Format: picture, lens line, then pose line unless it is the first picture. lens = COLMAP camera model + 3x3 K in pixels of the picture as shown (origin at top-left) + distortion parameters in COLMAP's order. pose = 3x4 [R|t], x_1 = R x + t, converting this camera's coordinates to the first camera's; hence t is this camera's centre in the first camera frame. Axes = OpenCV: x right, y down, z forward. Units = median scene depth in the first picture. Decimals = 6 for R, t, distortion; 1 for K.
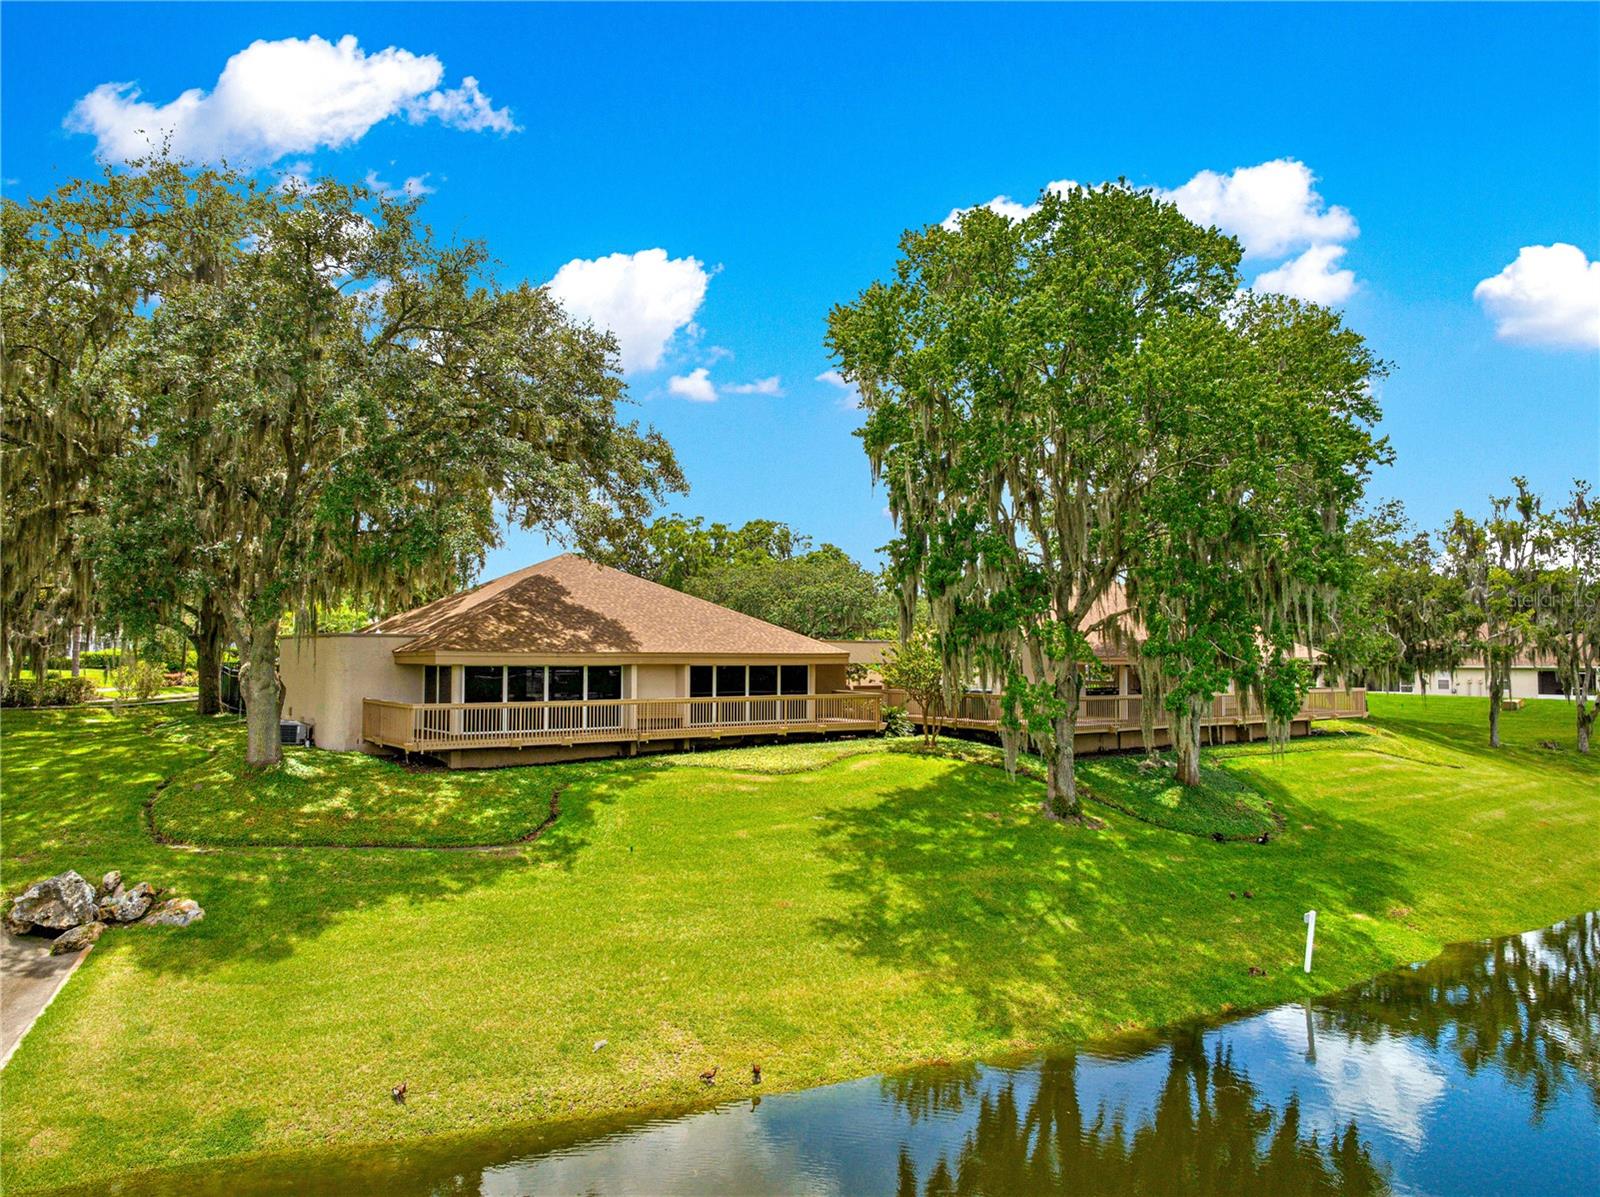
lens RADIAL K [[1127.1, 0, 800.2], [0, 1127.1, 594.5], [0, 0, 1]] dist [-0.037239, 0.001361]
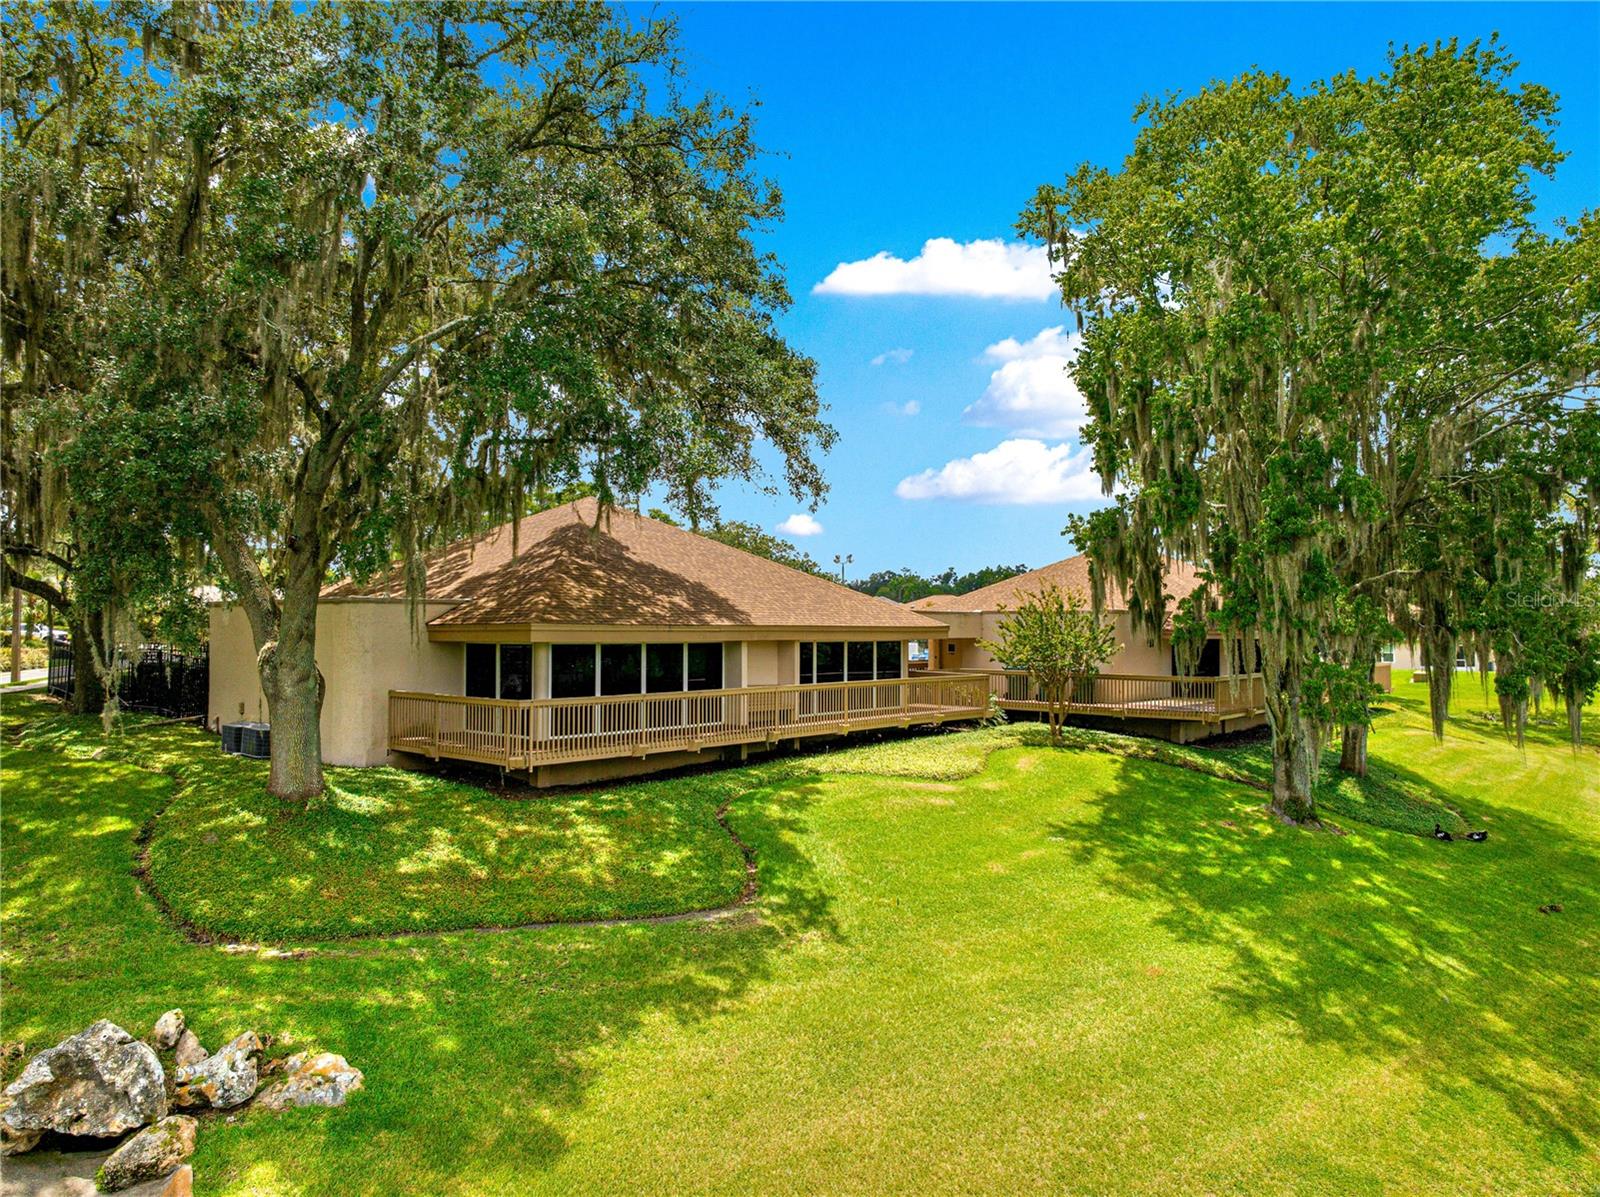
lens RADIAL K [[1127.1, 0, 800.2], [0, 1127.1, 594.5], [0, 0, 1]] dist [-0.037239, 0.001361]
pose [[0.975585, 0.005808, 0.219546, -0.381394], [-0.010962, 0.999692, 0.022265, 0.017804], [-0.219350, -0.024128, 0.975348, 0.337470]]
